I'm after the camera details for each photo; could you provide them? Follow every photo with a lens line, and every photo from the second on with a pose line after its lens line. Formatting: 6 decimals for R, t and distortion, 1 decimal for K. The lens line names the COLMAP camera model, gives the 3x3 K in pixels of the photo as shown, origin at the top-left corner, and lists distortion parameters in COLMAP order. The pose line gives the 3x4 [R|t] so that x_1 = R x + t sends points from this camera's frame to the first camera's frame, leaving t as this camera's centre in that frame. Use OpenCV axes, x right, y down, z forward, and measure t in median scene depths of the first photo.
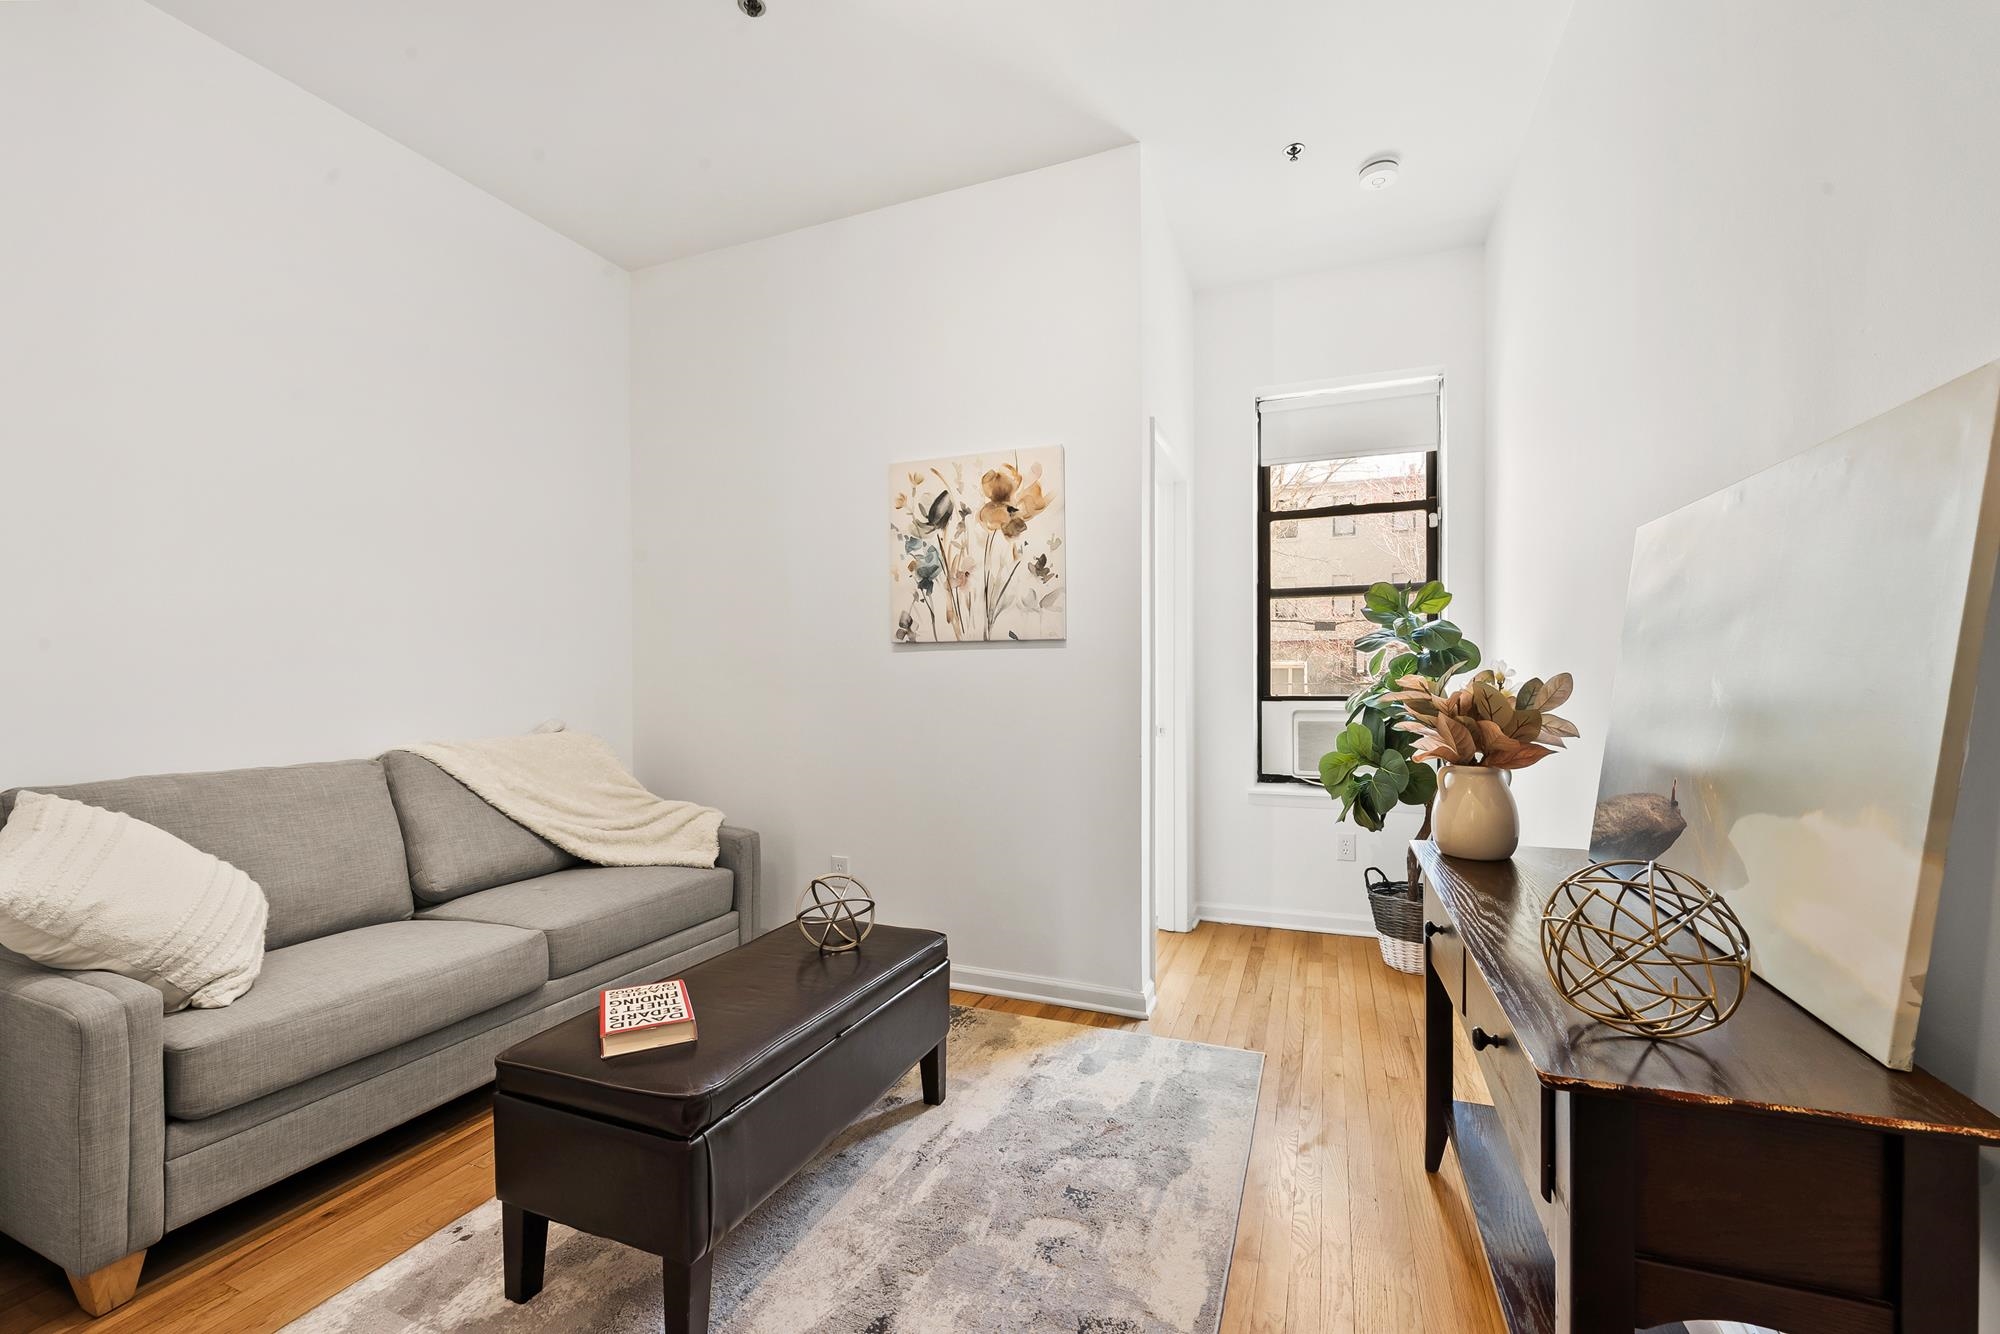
lens RADIAL K [[801.8, 0, 1012.4], [0, 801.8, 684.5], [0, 0, 1]] dist [-0.009418, -0.000109]
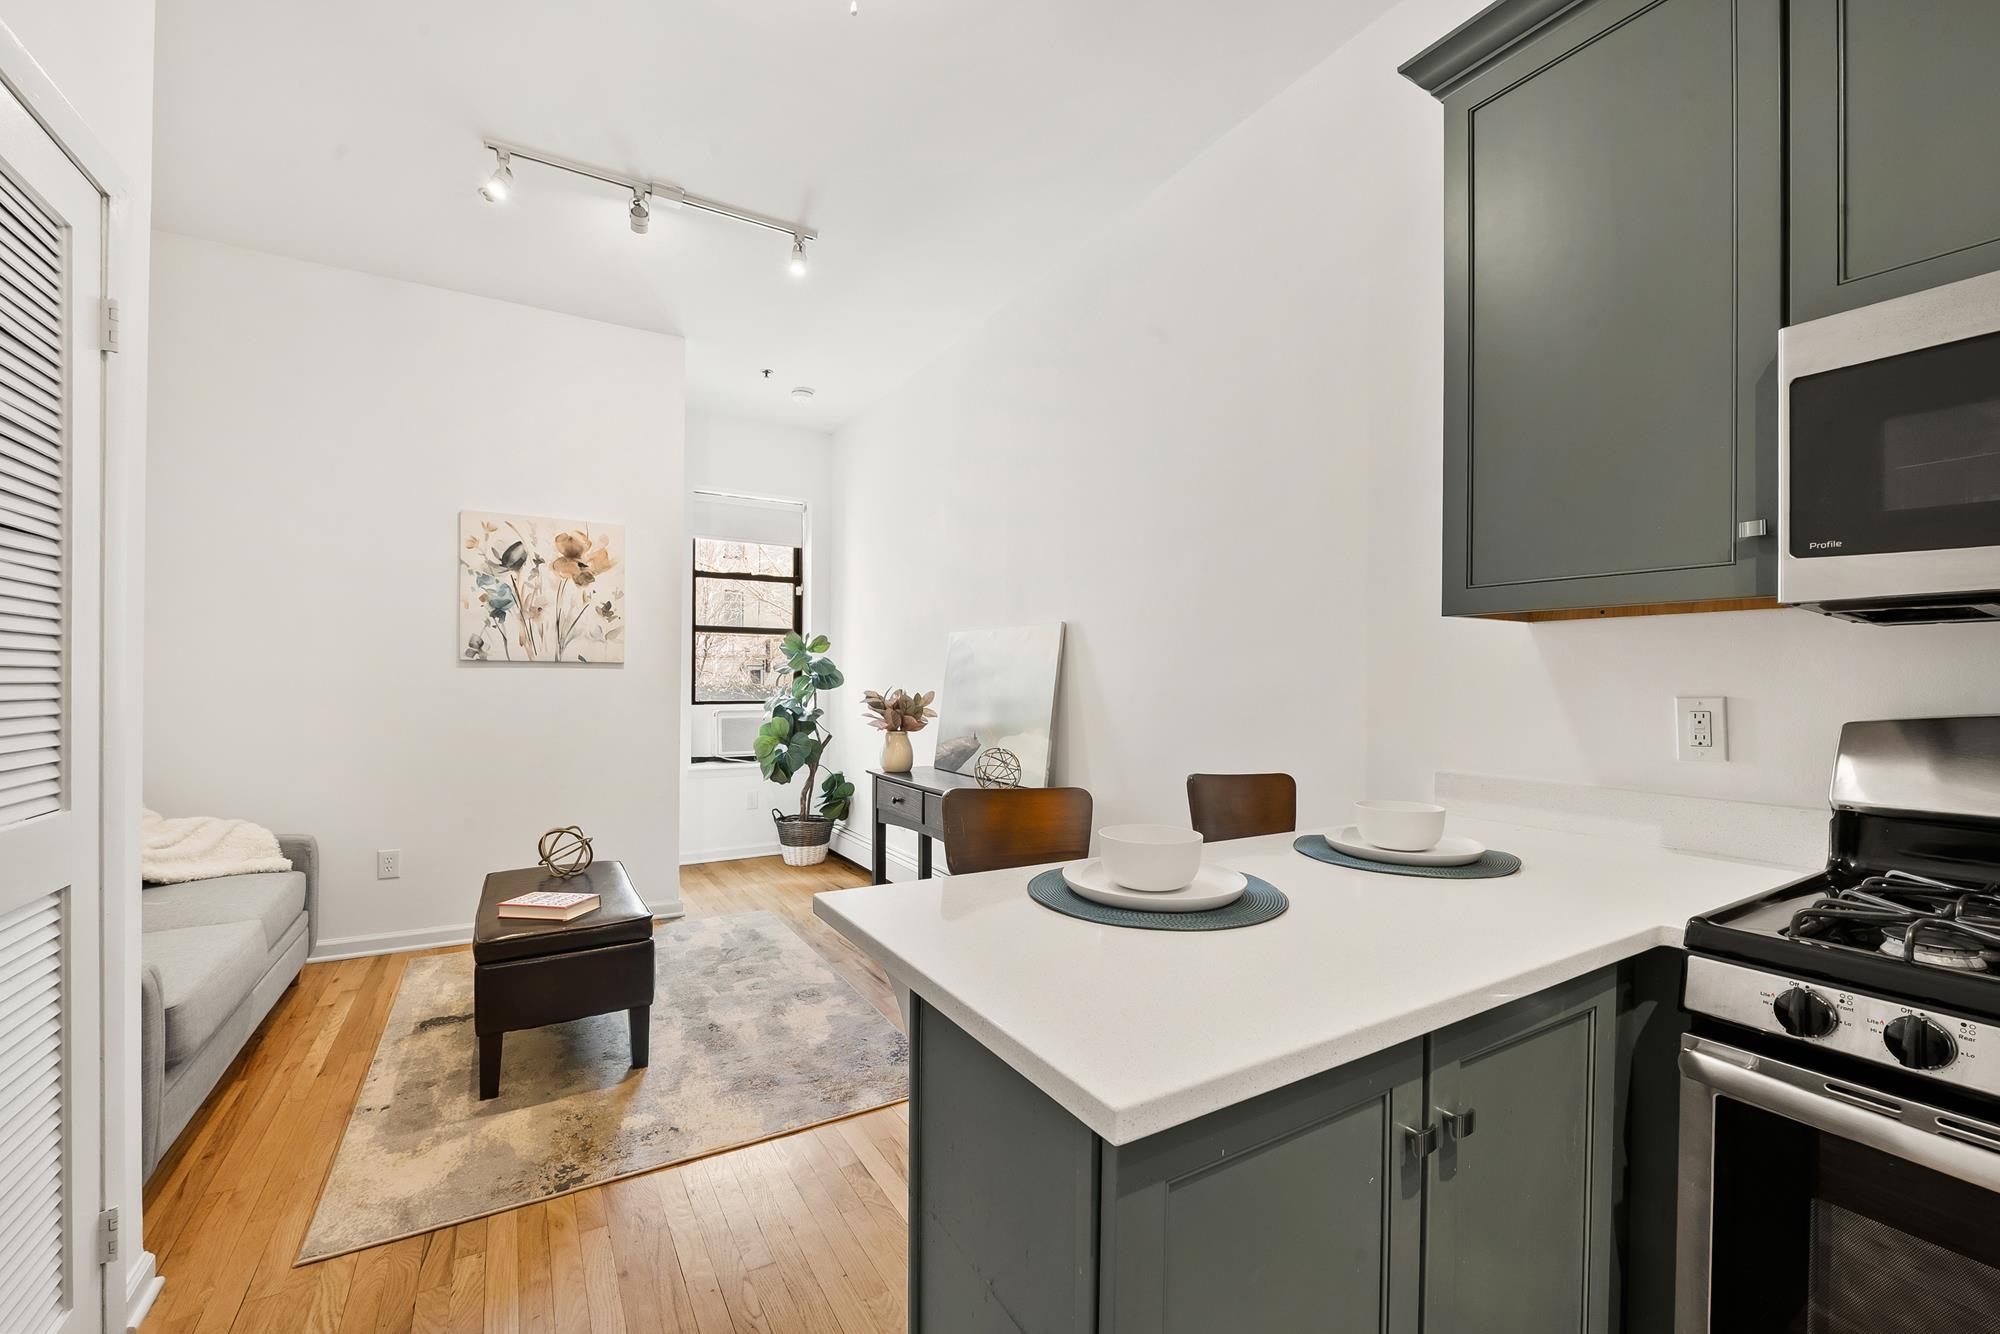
lens RADIAL K [[801.8, 0, 999.7], [0, 801.8, 678.0], [0, 0, 1]] dist [-0.009418, -0.000109]
pose [[0.602421, 0.013584, 0.798063, -0.774608], [-0.003885, 0.999893, -0.014088, -0.014881], [-0.798169, 0.005387, 0.602410, -0.441029]]
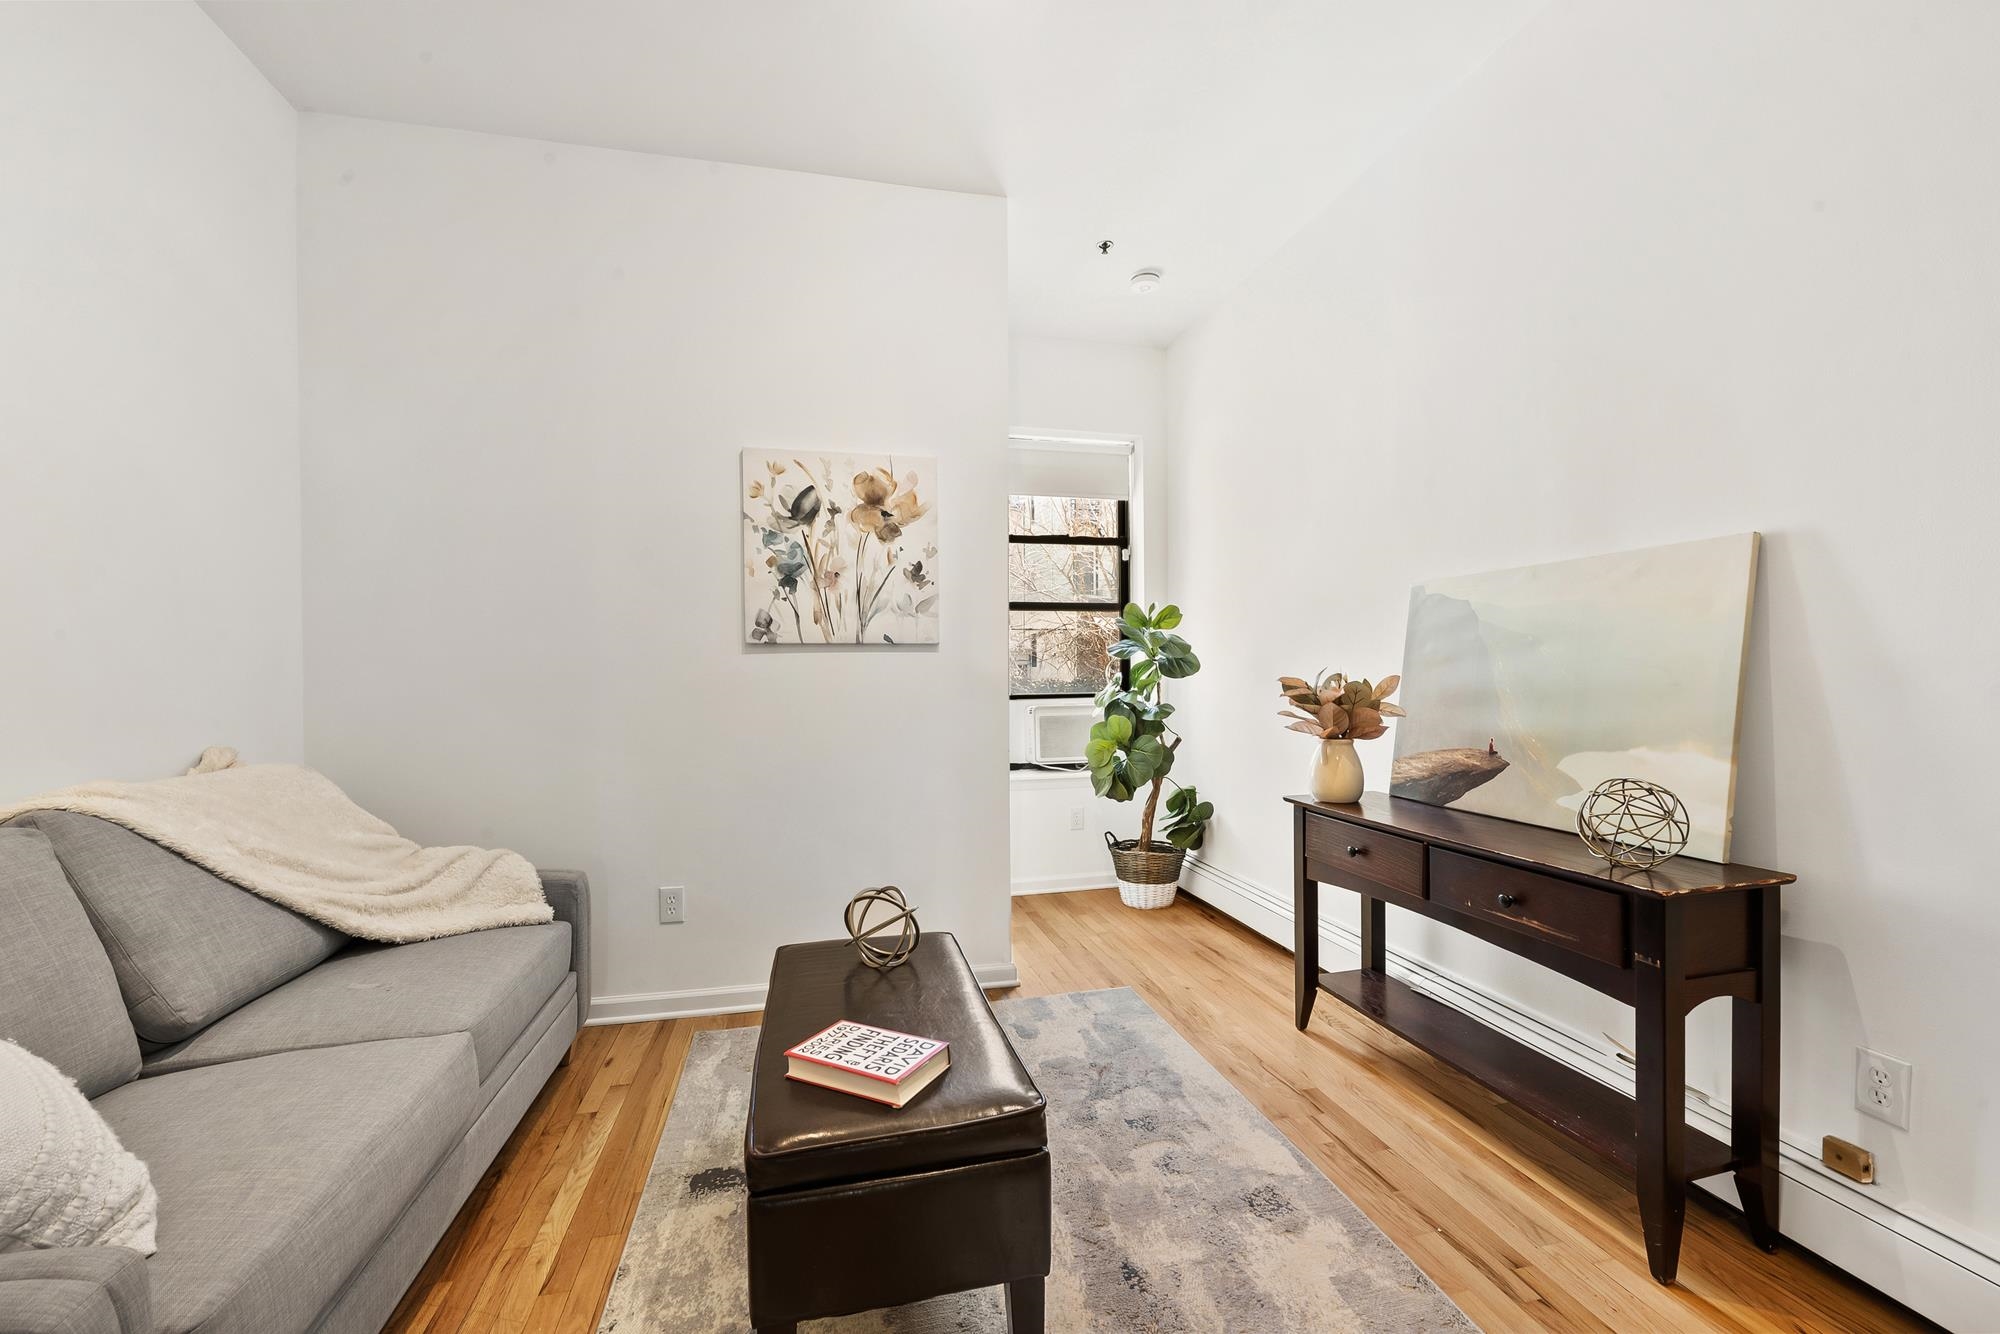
lens RADIAL K [[801.8, 0, 1002.3], [0, 801.8, 677.5], [0, 0, 1]] dist [-0.009418, -0.000109]
pose [[0.819400, -0.003811, 0.573209, -0.549534], [0.009160, 0.999937, -0.006445, -0.005730], [-0.573148, 0.010532, 0.819384, 0.109825]]
